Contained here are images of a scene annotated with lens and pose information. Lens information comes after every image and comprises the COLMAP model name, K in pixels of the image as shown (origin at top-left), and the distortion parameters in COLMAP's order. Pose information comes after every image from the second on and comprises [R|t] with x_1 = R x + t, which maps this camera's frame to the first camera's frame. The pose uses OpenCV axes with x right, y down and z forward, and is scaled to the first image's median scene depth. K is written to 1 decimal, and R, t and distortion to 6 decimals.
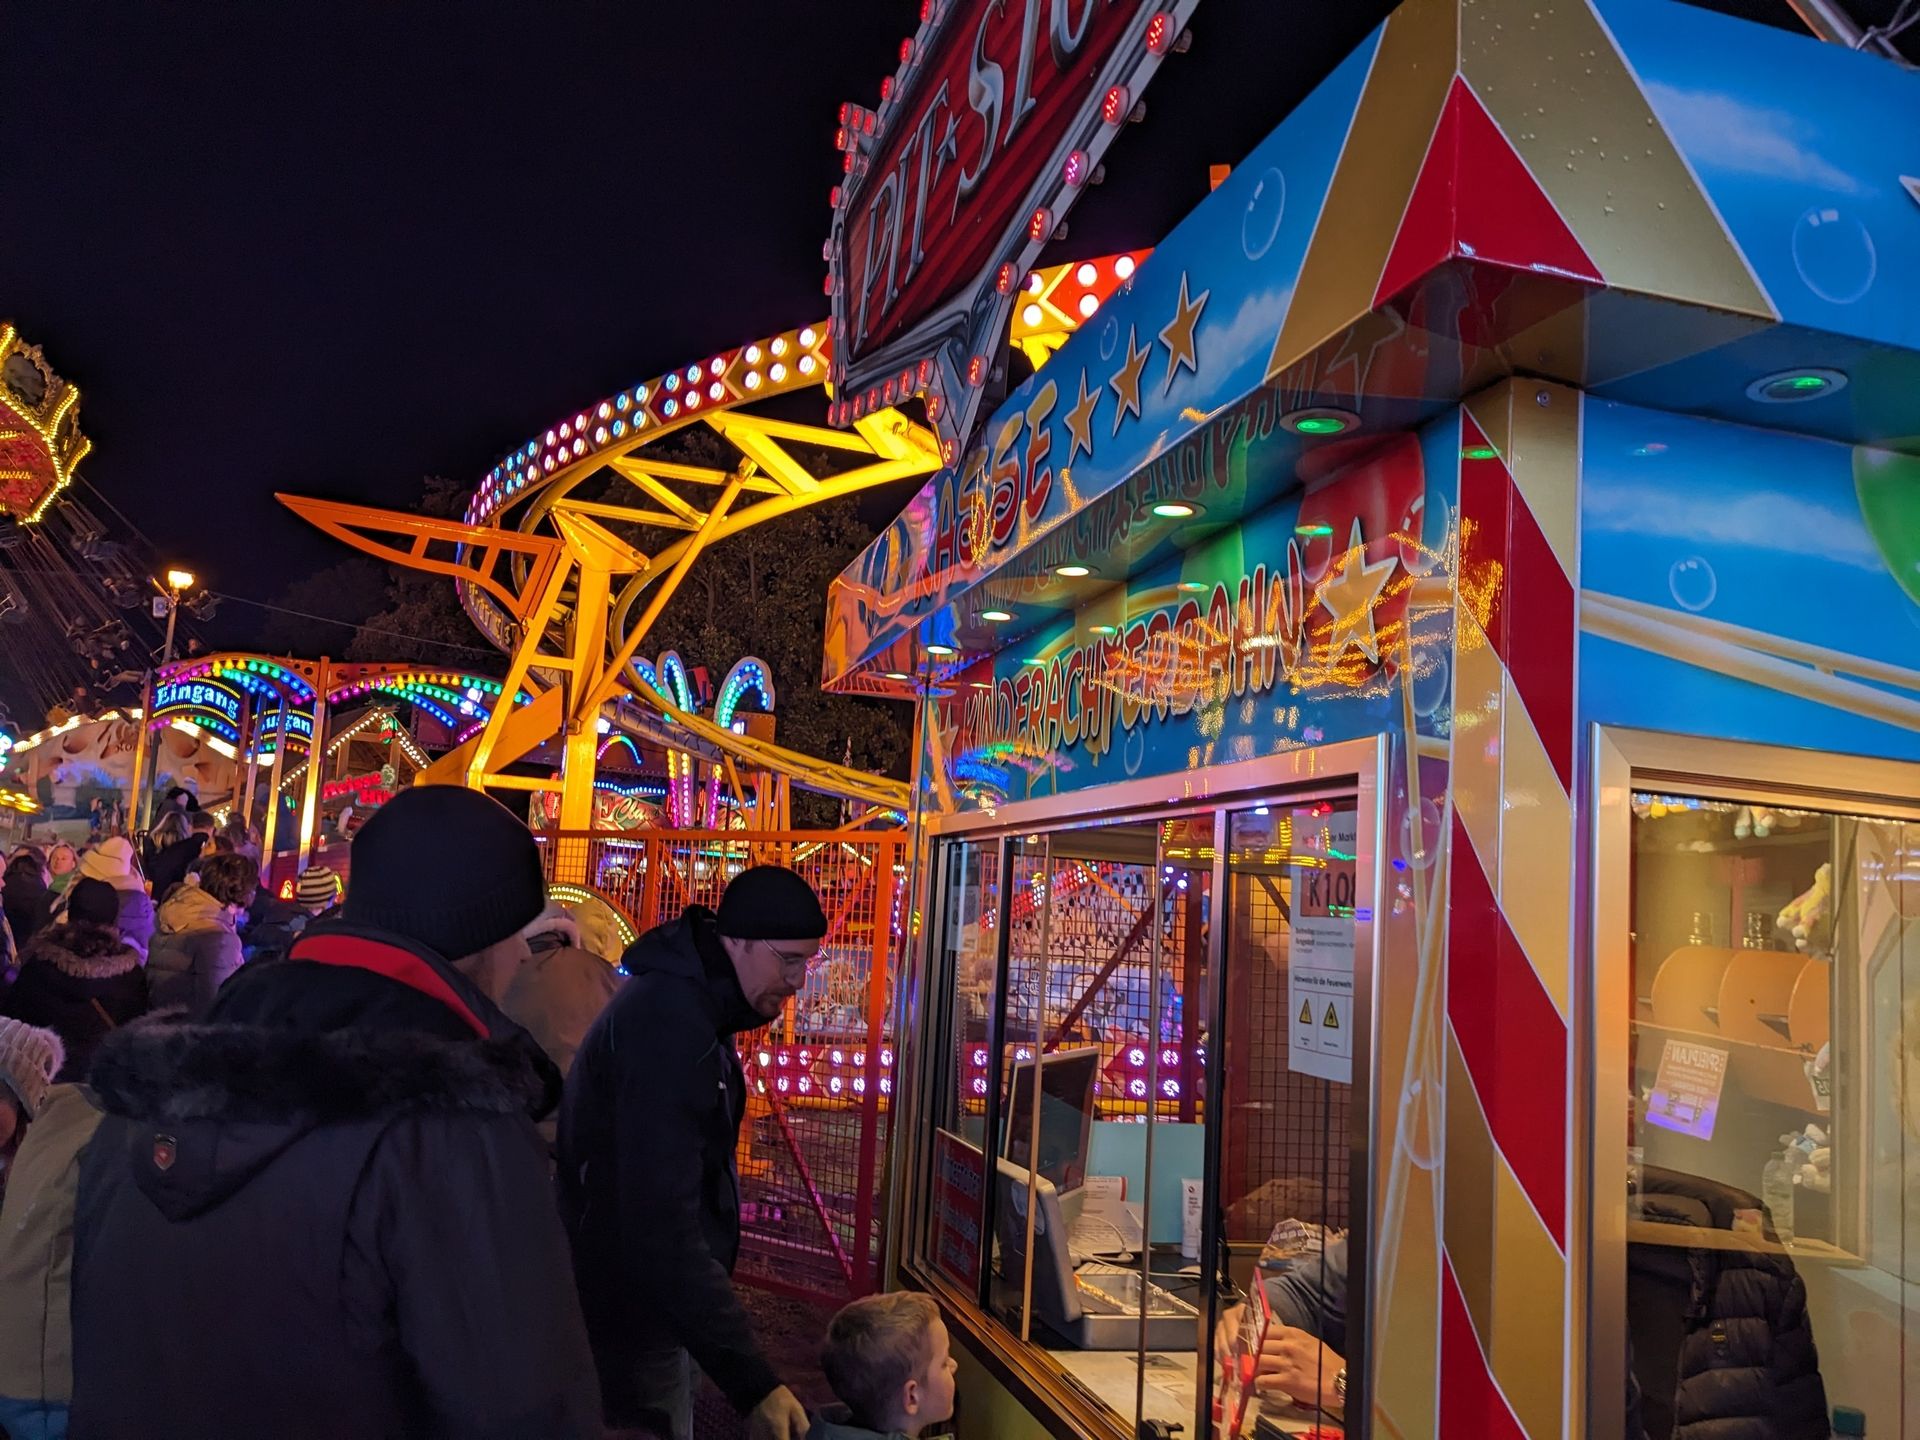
lens RADIAL K [[1521.2, 0, 960.0], [0, 1521.2, 720.0], [0, 0, 1]] dist [0.069601, -0.147819]
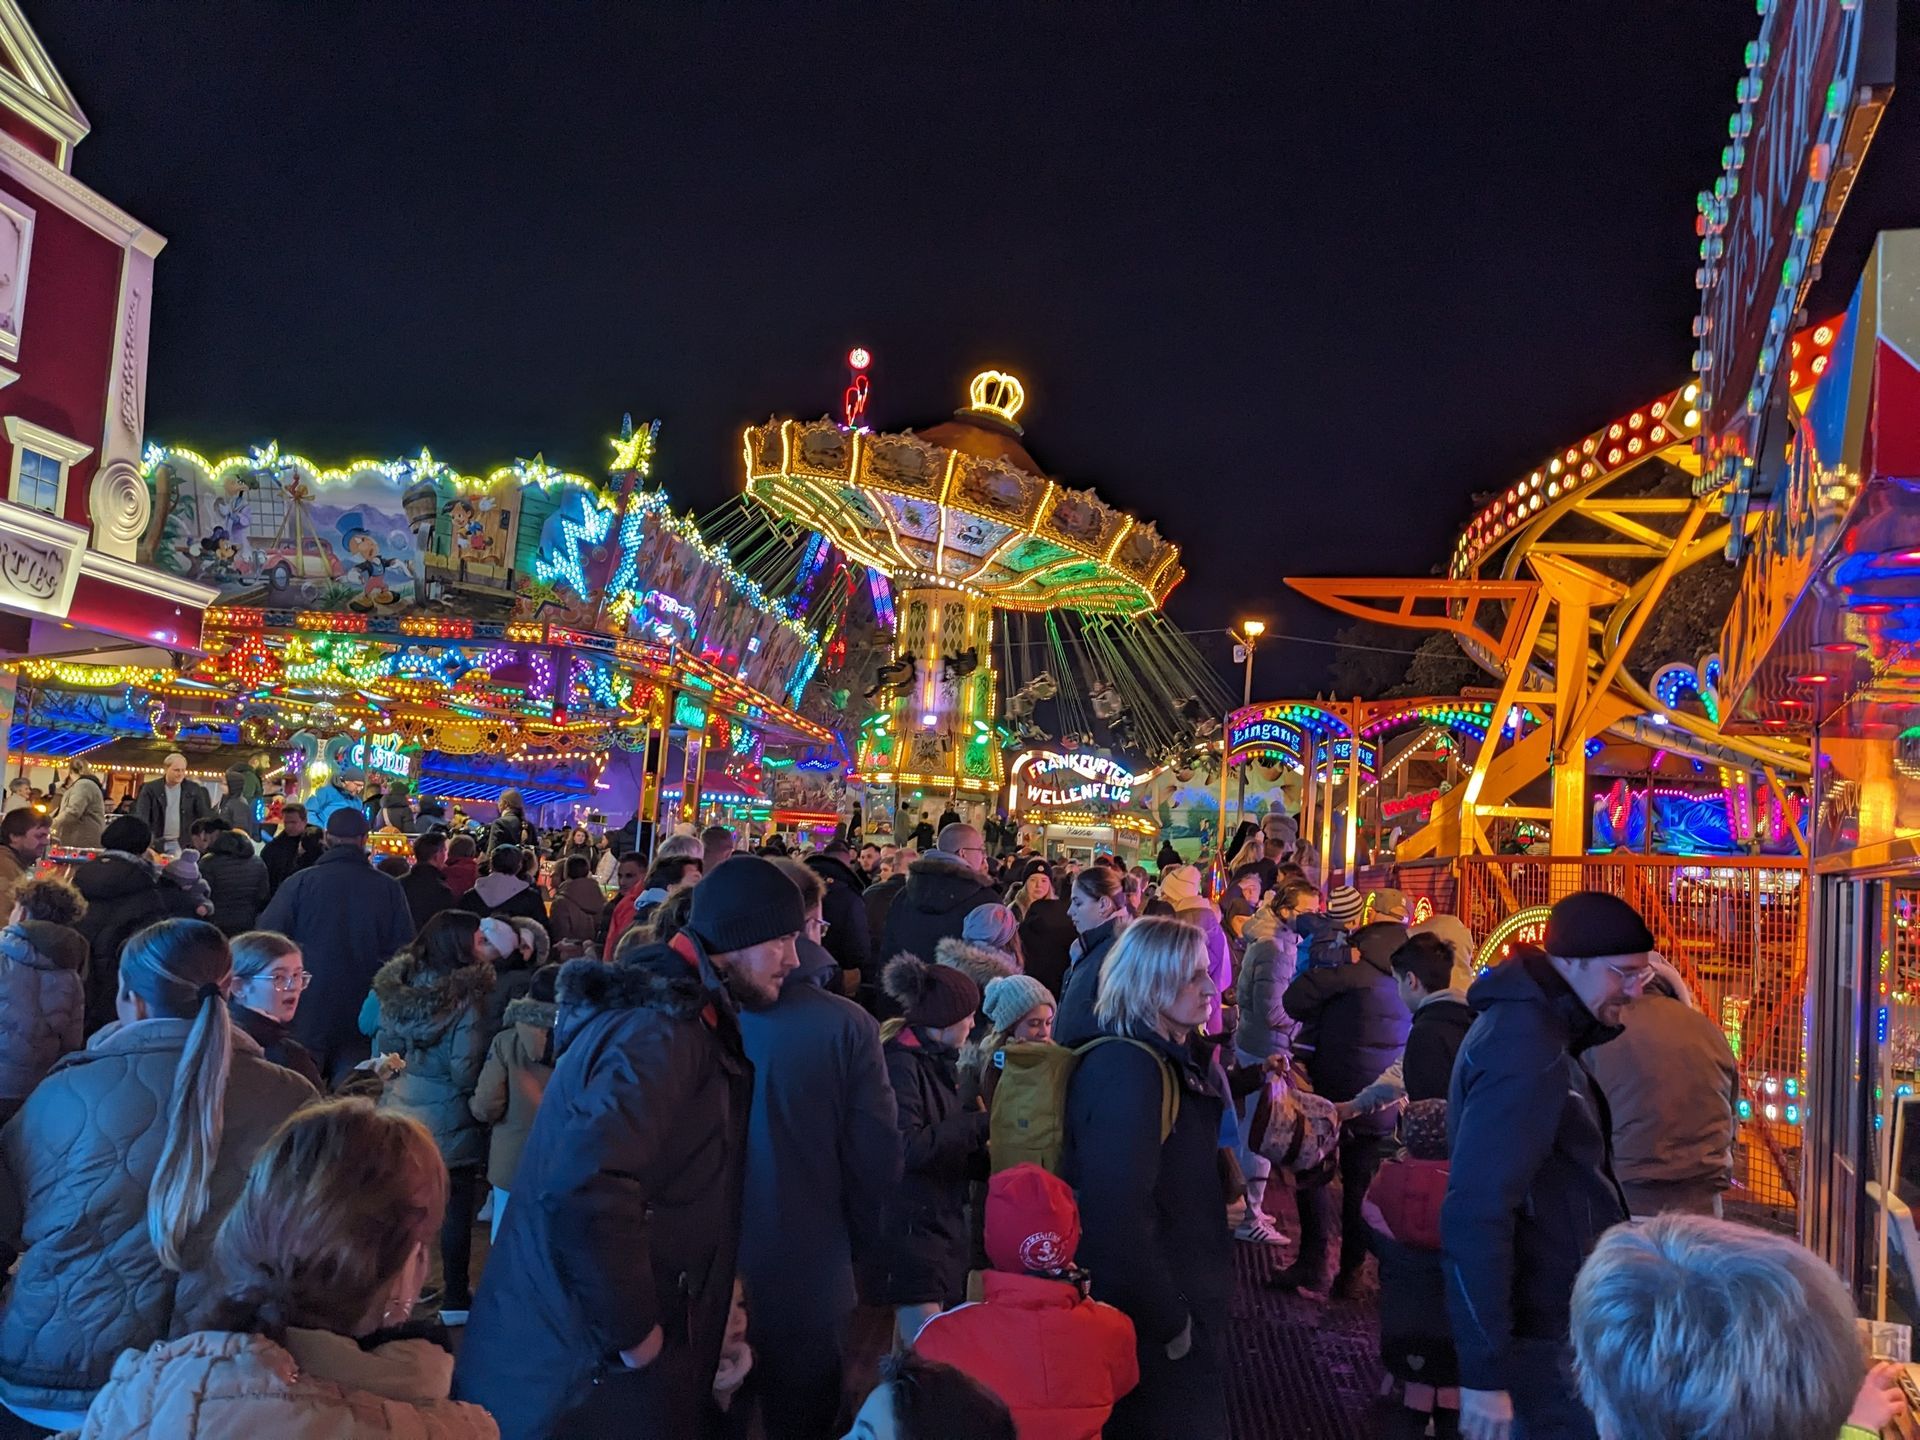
lens RADIAL K [[1524.3, 0, 960.0], [0, 1524.3, 720.0], [0, 0, 1]] dist [0.001454, 0.001032]
pose [[0.779289, -0.064391, -0.623347, 0.088596], [0.060348, 0.997795, -0.027626, -0.016166], [0.623752, -0.016089, 0.781457, -0.097768]]
